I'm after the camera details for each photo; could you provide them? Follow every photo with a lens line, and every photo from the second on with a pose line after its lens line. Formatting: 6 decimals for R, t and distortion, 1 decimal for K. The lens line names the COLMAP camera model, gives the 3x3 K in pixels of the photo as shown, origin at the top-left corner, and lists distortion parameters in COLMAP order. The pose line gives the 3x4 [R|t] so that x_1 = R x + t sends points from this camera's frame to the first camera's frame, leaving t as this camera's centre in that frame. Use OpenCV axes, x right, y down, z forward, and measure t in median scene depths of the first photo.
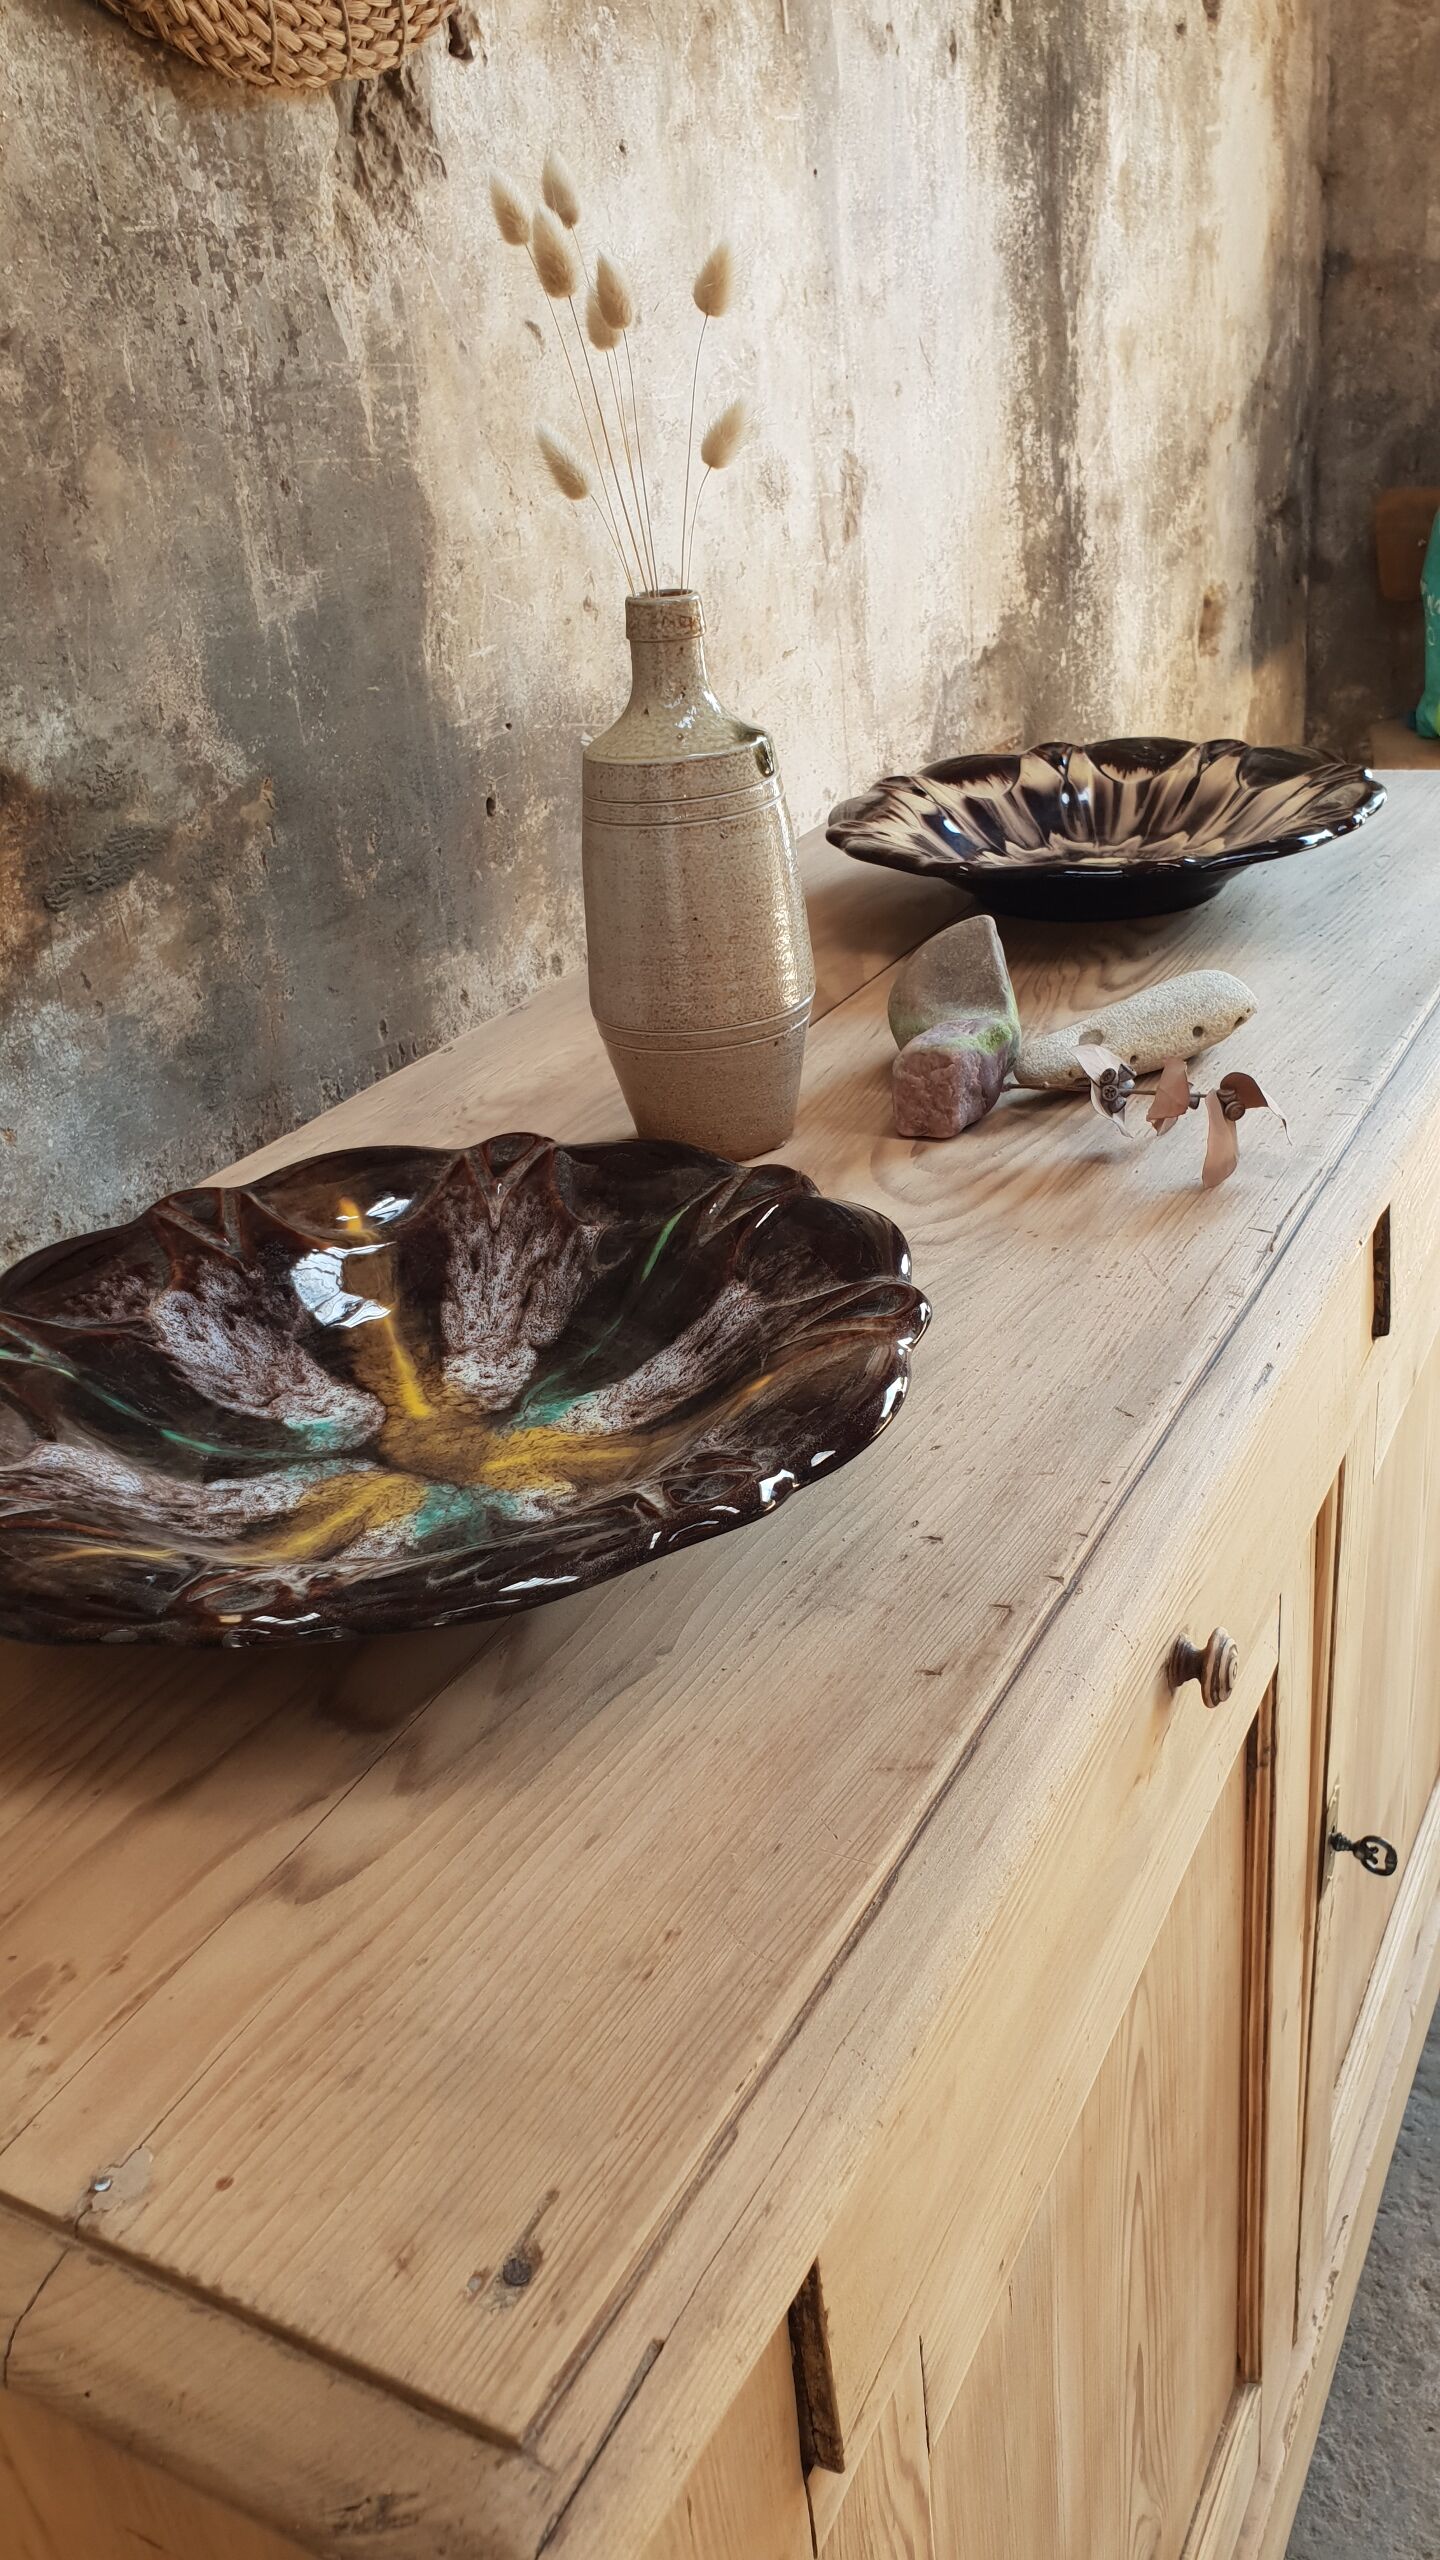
lens RADIAL K [[1982.3, 0, 701.6], [0, 1982.3, 1287.9], [0, 0, 1]] dist [-0.022750, 0.040191]
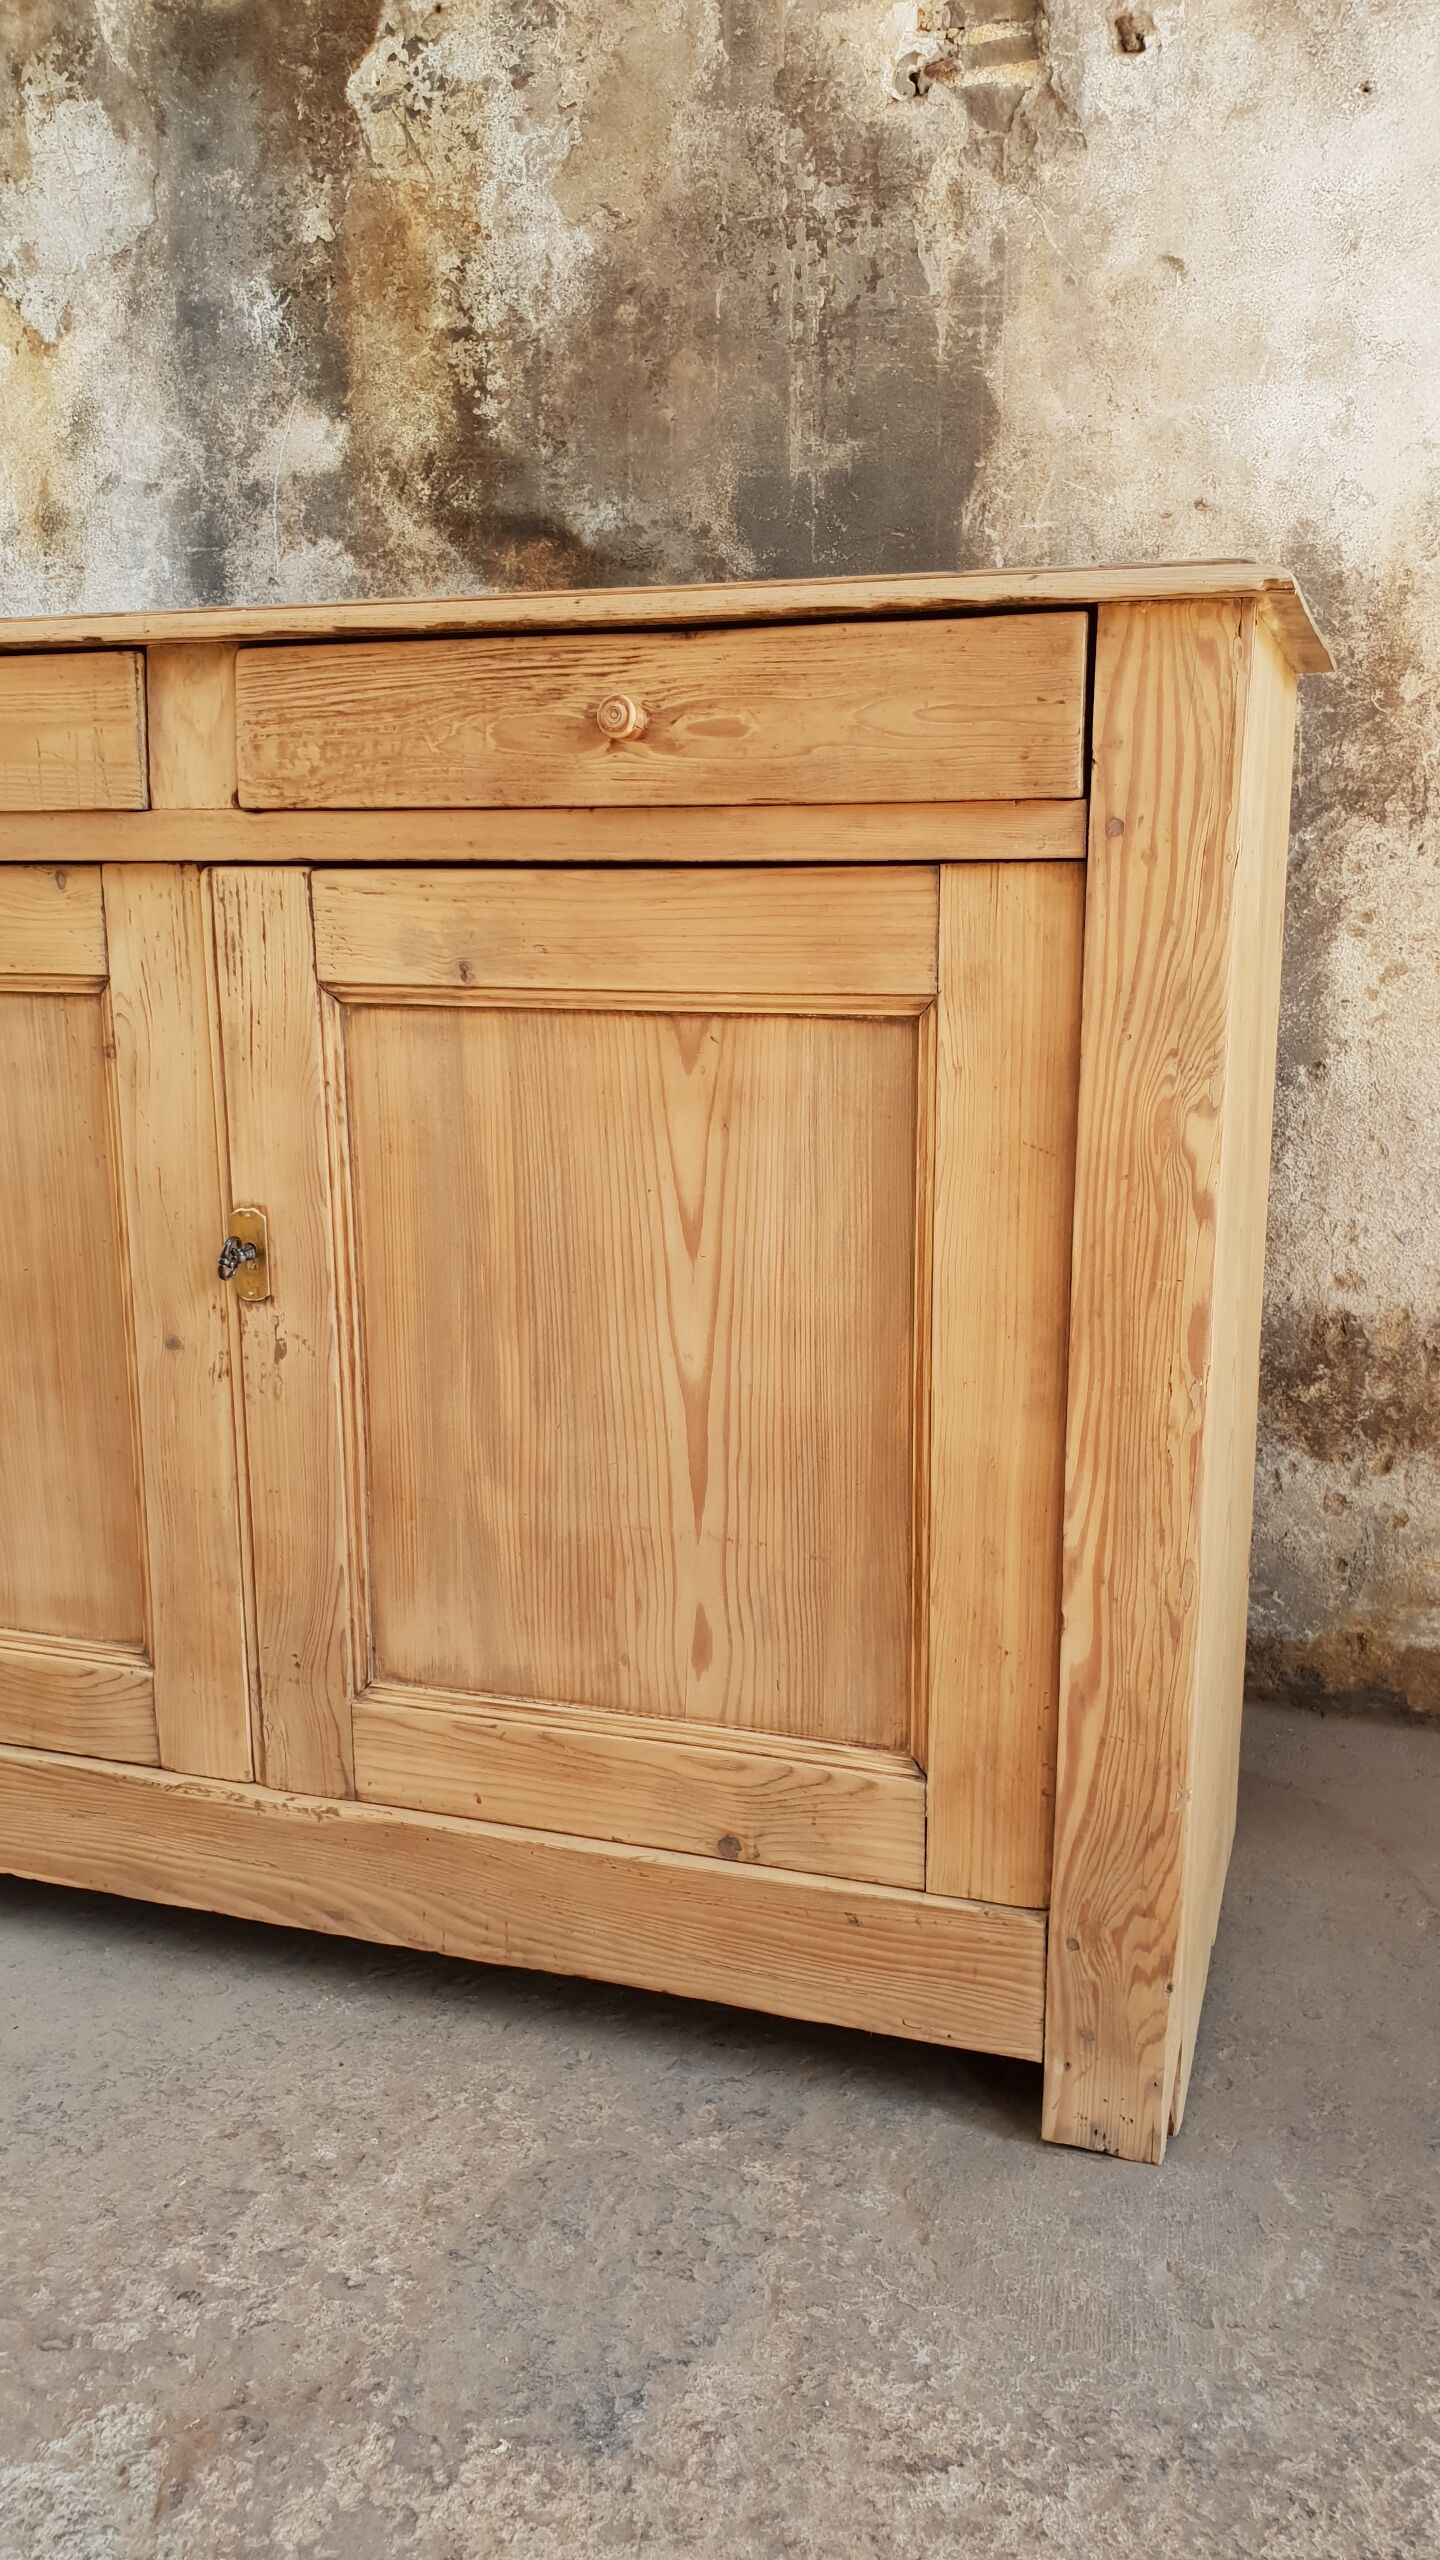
lens RADIAL K [[1982.3, 0, 743.5], [0, 1982.3, 1253.7], [0, 0, 1]] dist [-0.022750, 0.040191]
pose [[0.193953, 0.285435, -0.938568, 1.342745], [-0.449165, 0.876399, 0.173710, -0.069819], [0.872143, 0.387880, 0.298187, 0.777231]]
